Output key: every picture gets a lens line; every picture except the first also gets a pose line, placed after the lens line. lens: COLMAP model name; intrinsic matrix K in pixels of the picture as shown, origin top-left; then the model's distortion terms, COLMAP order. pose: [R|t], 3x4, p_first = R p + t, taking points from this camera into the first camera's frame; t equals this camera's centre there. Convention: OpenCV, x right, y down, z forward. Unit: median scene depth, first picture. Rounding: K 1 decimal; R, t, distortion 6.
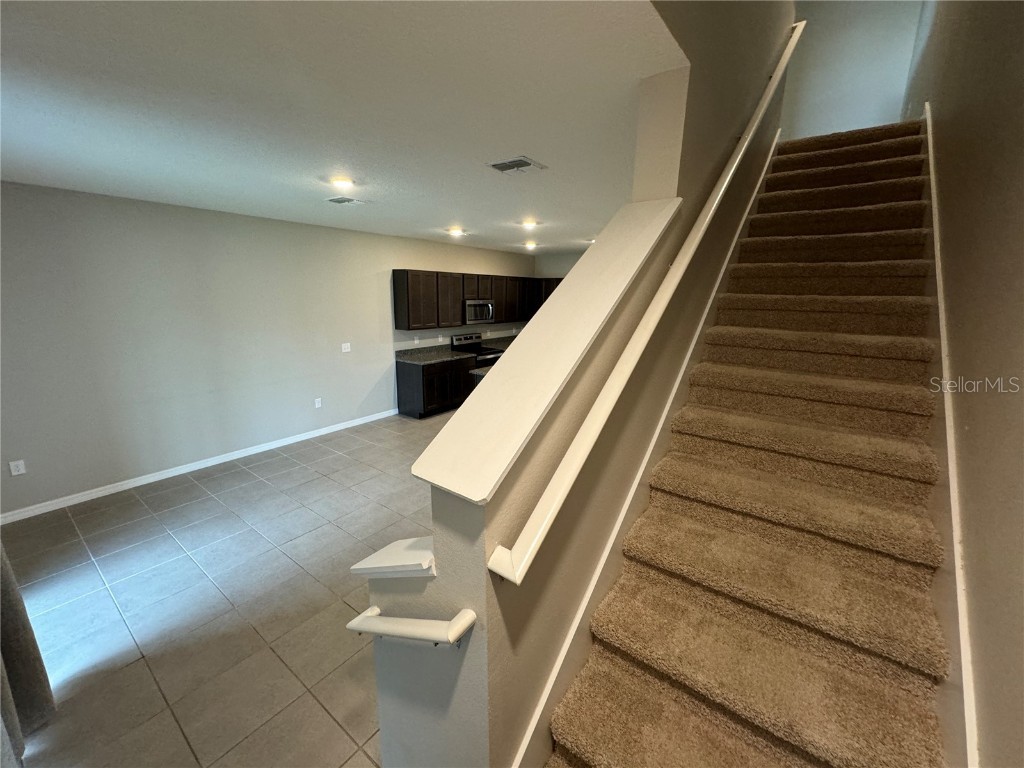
lens RADIAL K [[411.6, 0, 510.8], [0, 411.6, 385.1], [0, 0, 1]] dist [0.003075, 0.000338]
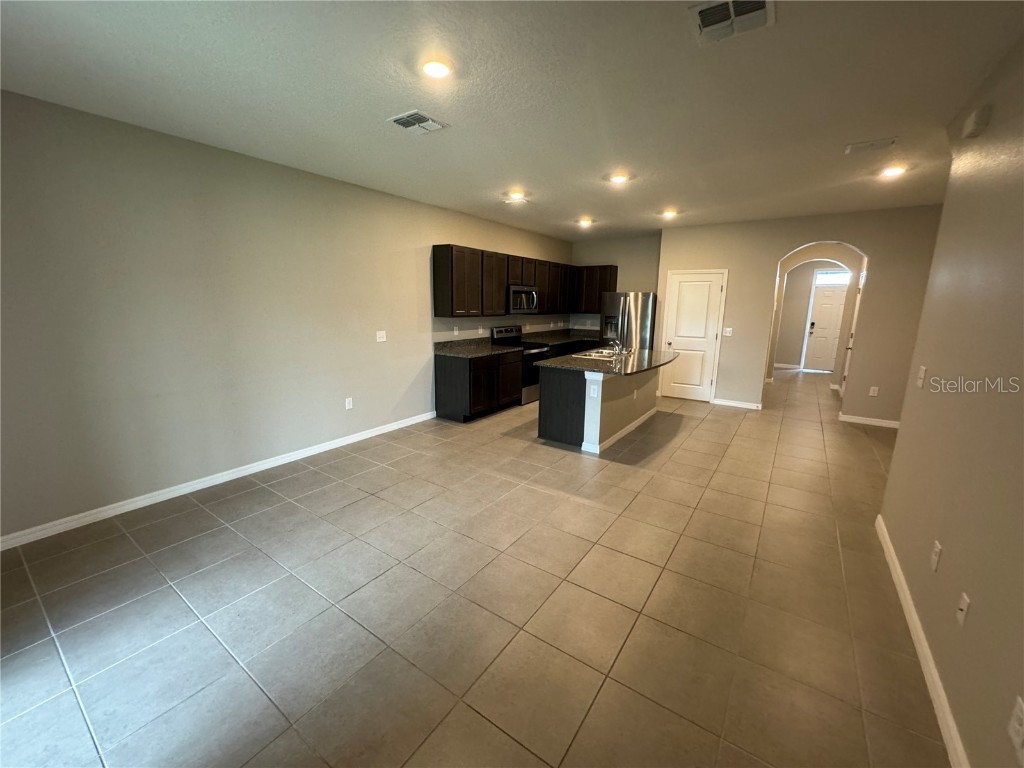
lens RADIAL K [[411.6, 0, 511.3], [0, 411.6, 382.6], [0, 0, 1]] dist [0.003075, 0.000338]
pose [[0.999559, -0.009003, 0.028295, -0.162416], [0.009811, 0.999545, -0.028528, 0.027780], [-0.028025, 0.028793, 0.999192, 0.168872]]
